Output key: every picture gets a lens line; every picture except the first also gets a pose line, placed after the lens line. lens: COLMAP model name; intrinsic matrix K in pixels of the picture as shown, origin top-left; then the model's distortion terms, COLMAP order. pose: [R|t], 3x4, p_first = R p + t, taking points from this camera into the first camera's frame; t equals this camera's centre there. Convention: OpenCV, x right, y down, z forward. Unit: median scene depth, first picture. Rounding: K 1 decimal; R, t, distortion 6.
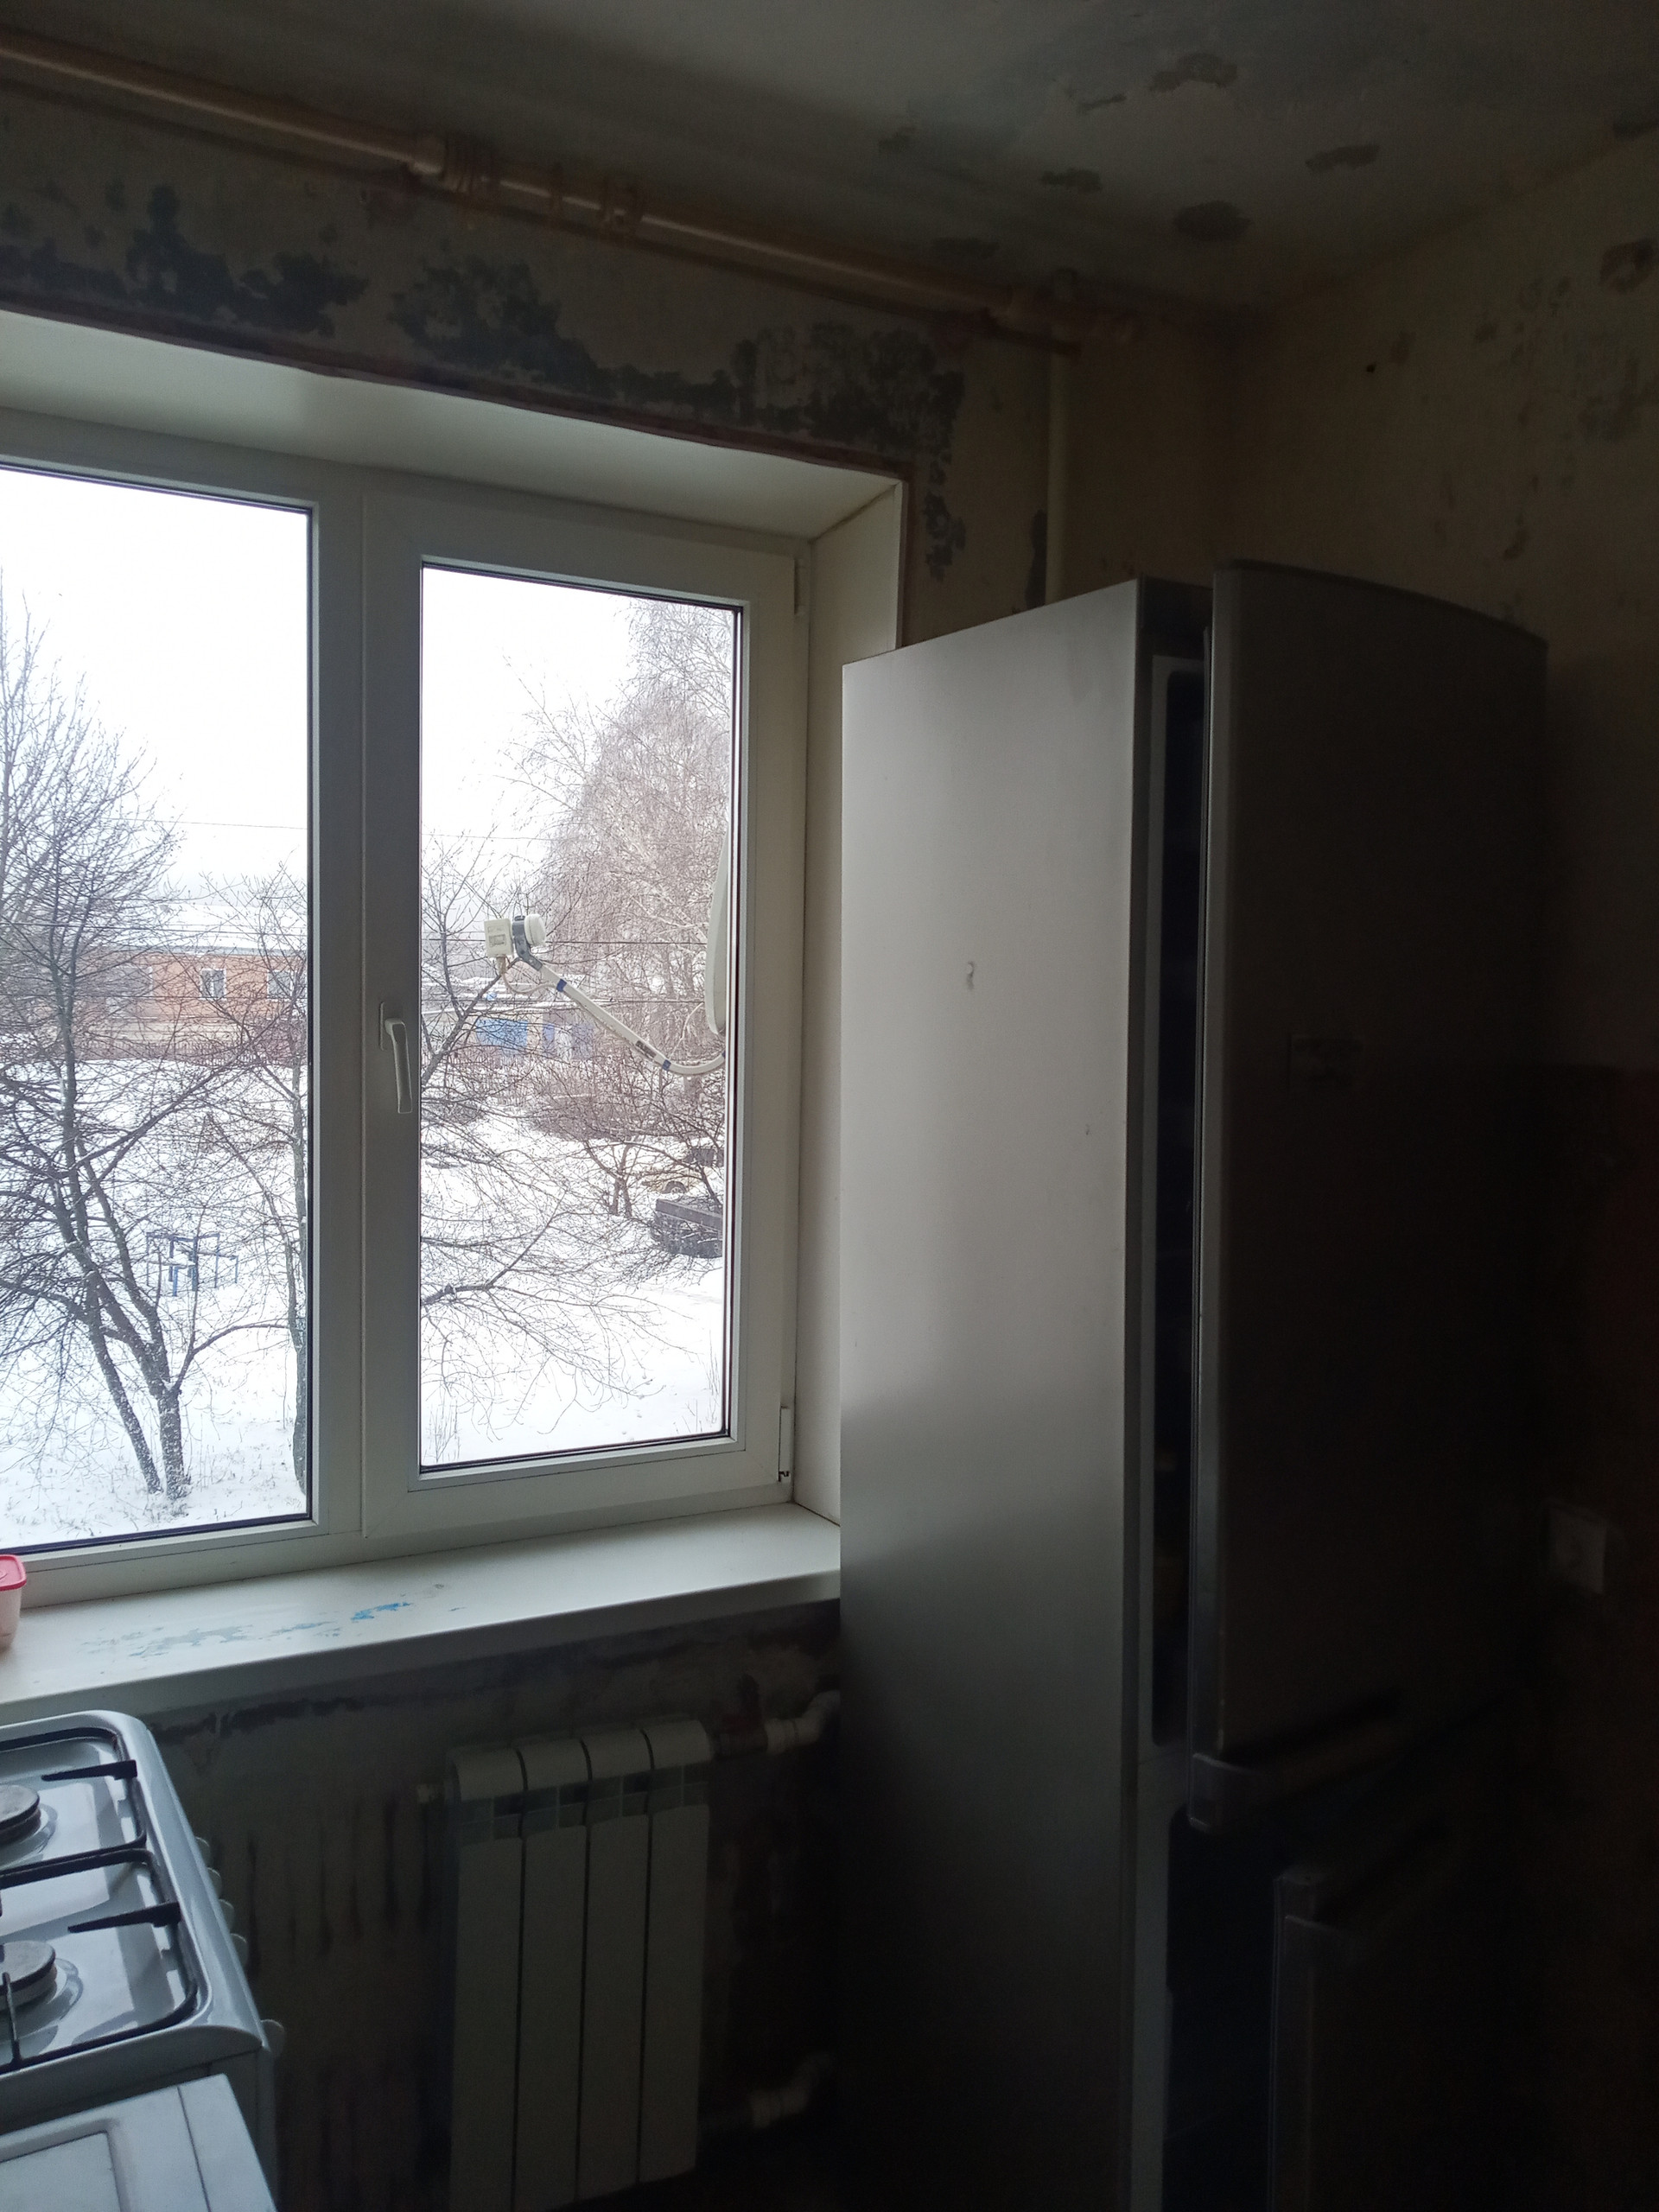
lens RADIAL K [[1719.0, 0, 830.9], [0, 1719.0, 1111.9], [0, 0, 1]] dist [0.002170, 0.011028]
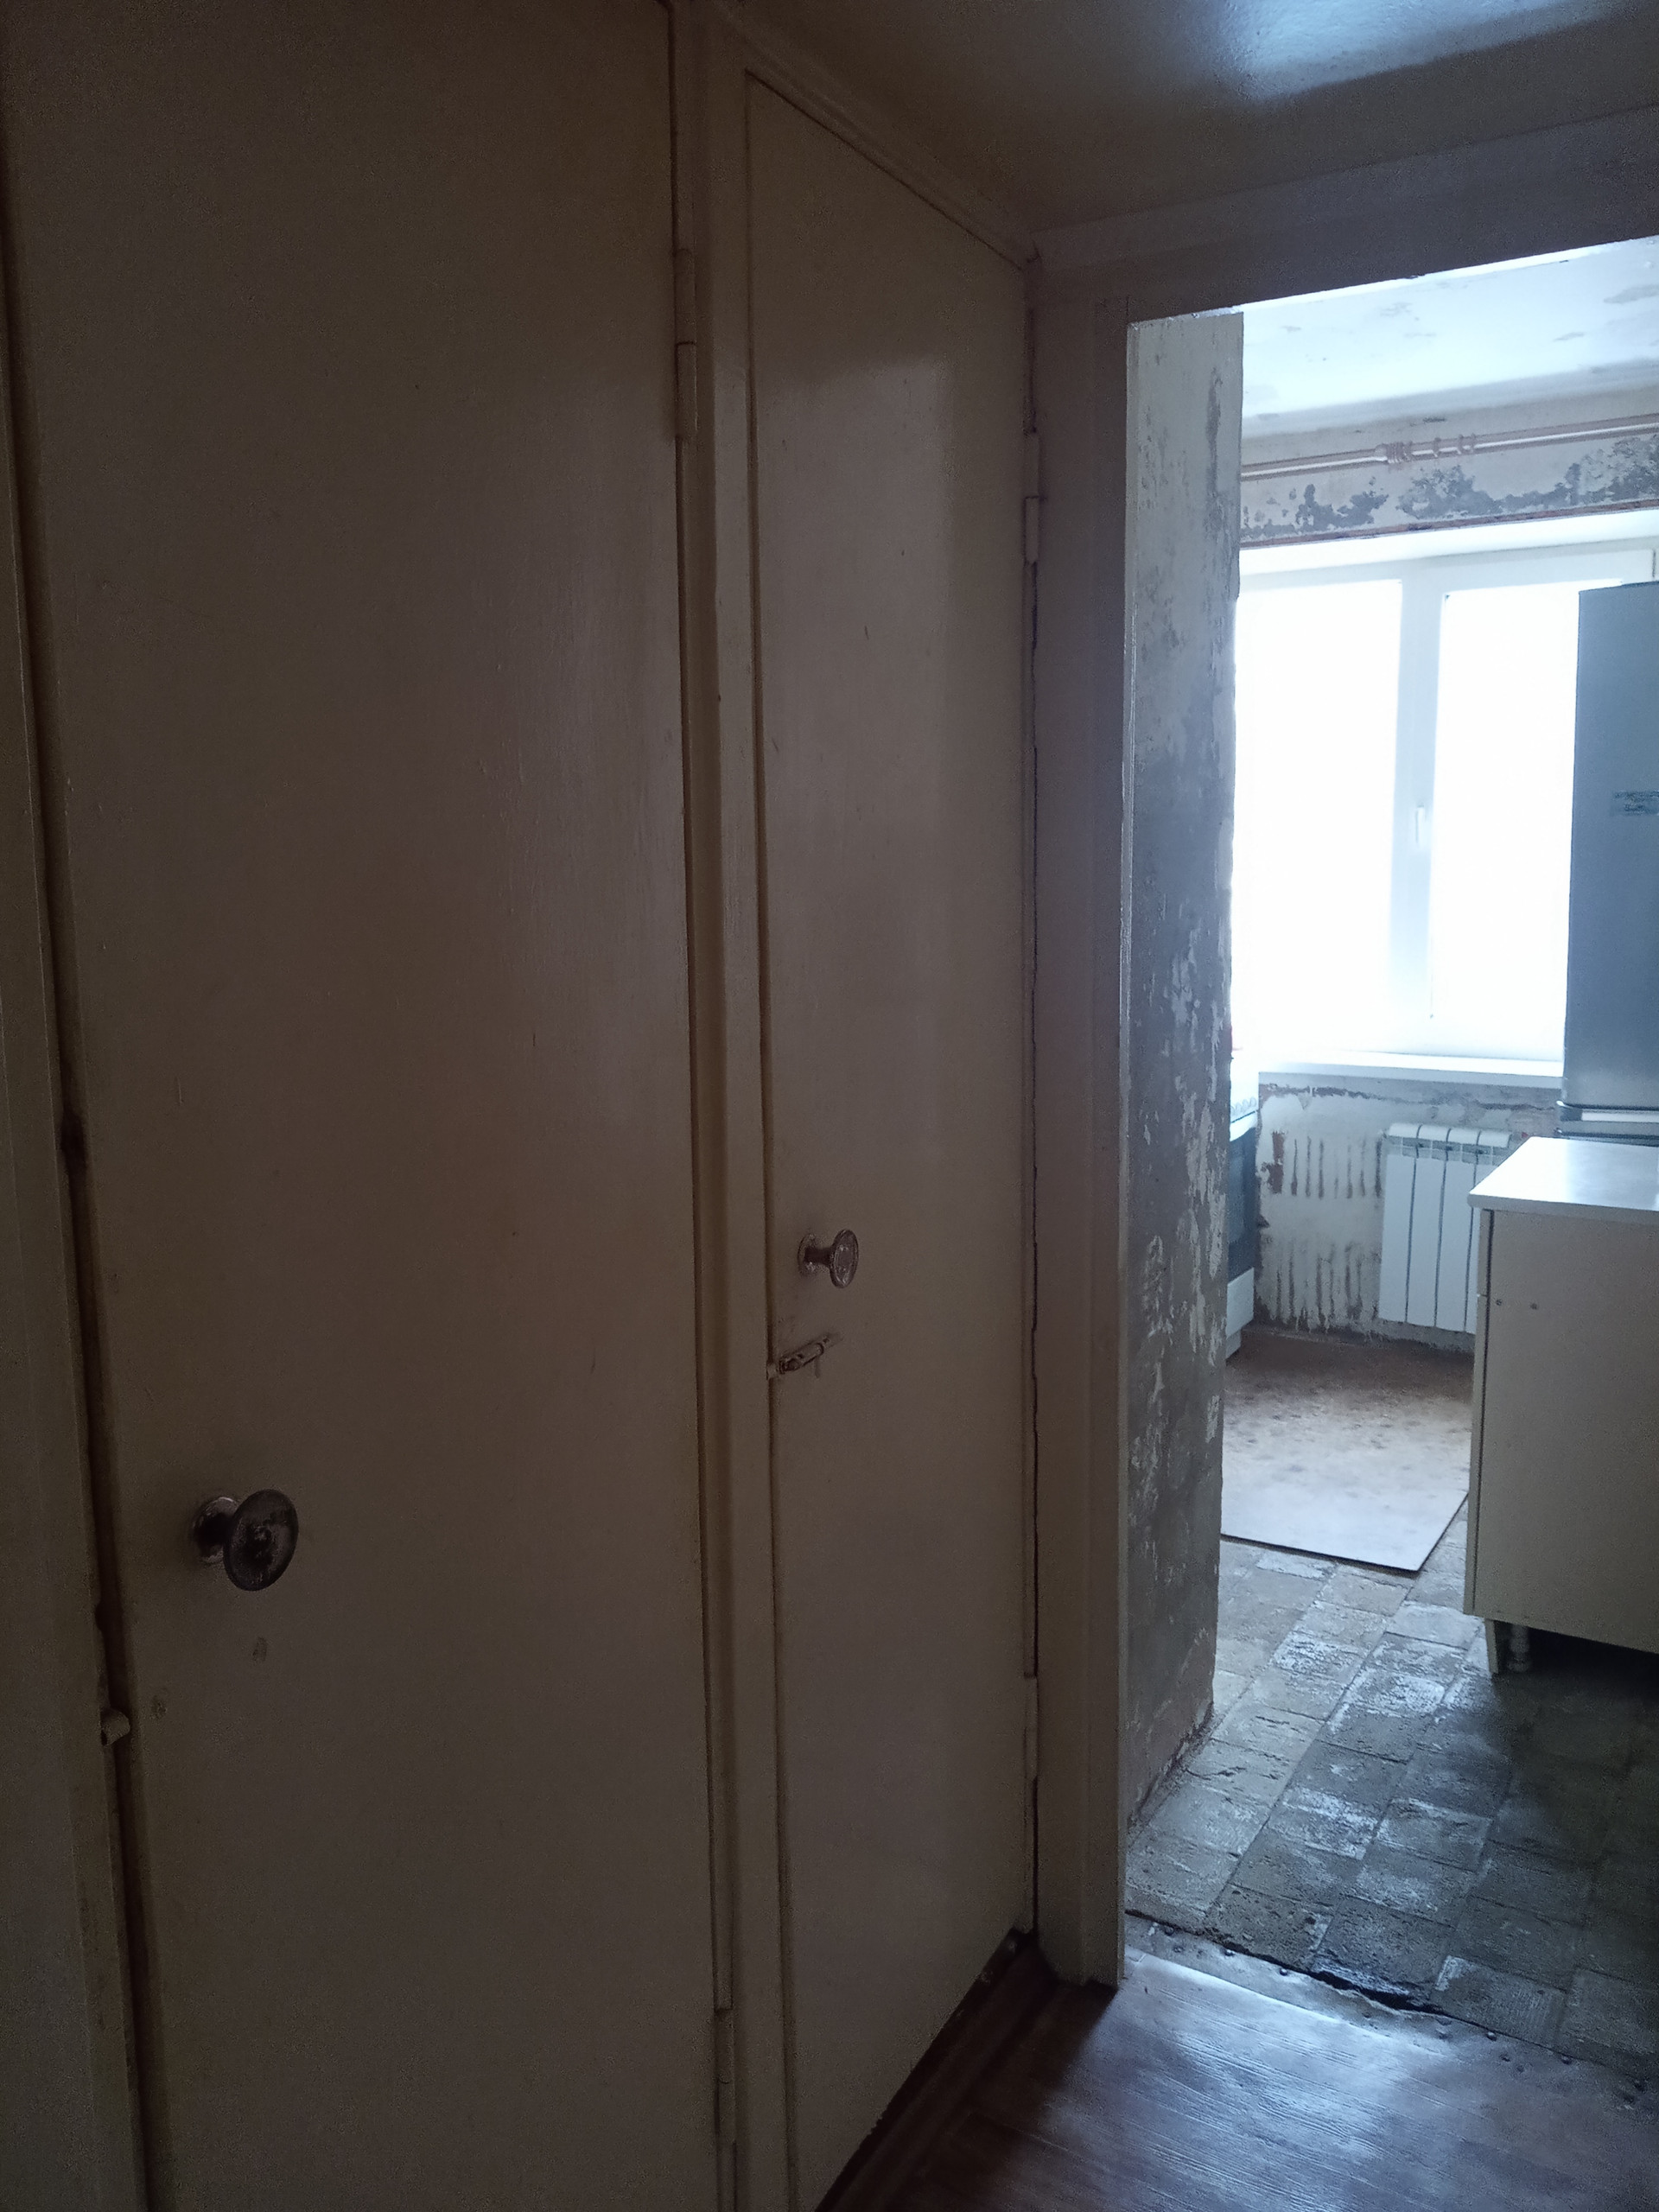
lens RADIAL K [[1719.0, 0, 828.0], [0, 1719.0, 1107.4], [0, 0, 1]] dist [0.002170, 0.011028]
pose [[0.504969, 0.103065, -0.856962, 1.420022], [-0.034518, 0.994462, 0.099262, 0.149869], [0.862447, -0.020543, 0.505730, -0.869818]]
